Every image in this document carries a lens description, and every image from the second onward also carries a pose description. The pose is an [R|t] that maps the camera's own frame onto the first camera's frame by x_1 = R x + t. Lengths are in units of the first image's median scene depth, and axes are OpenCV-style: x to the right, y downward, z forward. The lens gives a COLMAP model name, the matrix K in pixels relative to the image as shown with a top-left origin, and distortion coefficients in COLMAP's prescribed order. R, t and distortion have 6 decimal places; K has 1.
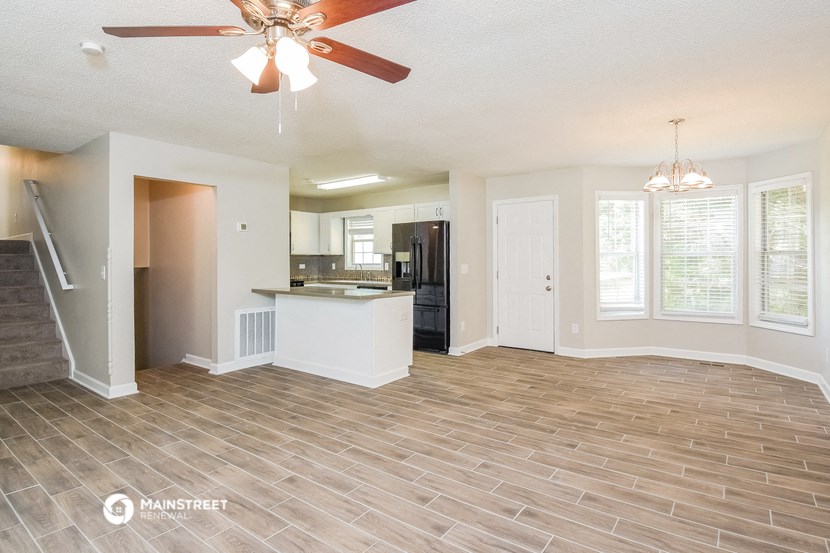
lens RADIAL K [[442.8, 0, 412.9], [0, 442.8, 272.3], [0, 0, 1]] dist [-0.003786, -0.002097]
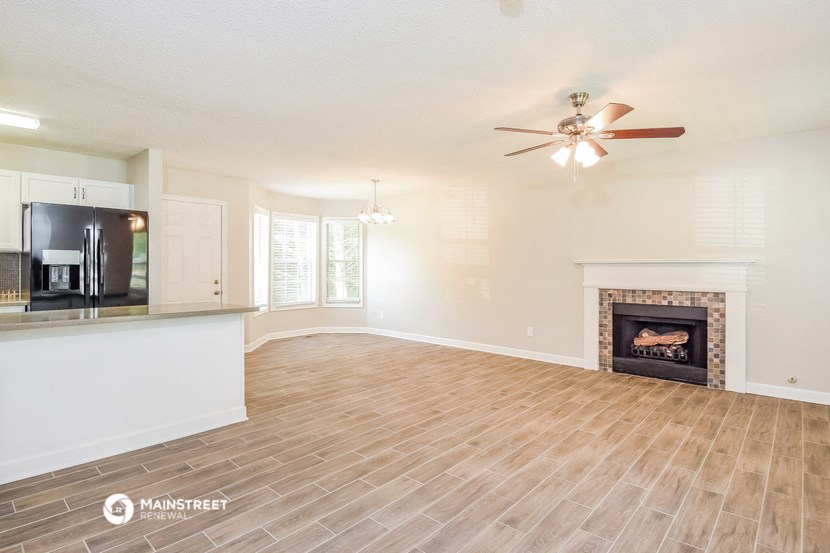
lens RADIAL K [[442.8, 0, 414.9], [0, 442.8, 271.7], [0, 0, 1]] dist [-0.003786, -0.002097]
pose [[0.064449, -0.006180, 0.997902, -1.151941], [0.025395, 0.999667, 0.004551, -0.007225], [-0.997598, 0.025048, 0.064585, 0.829990]]
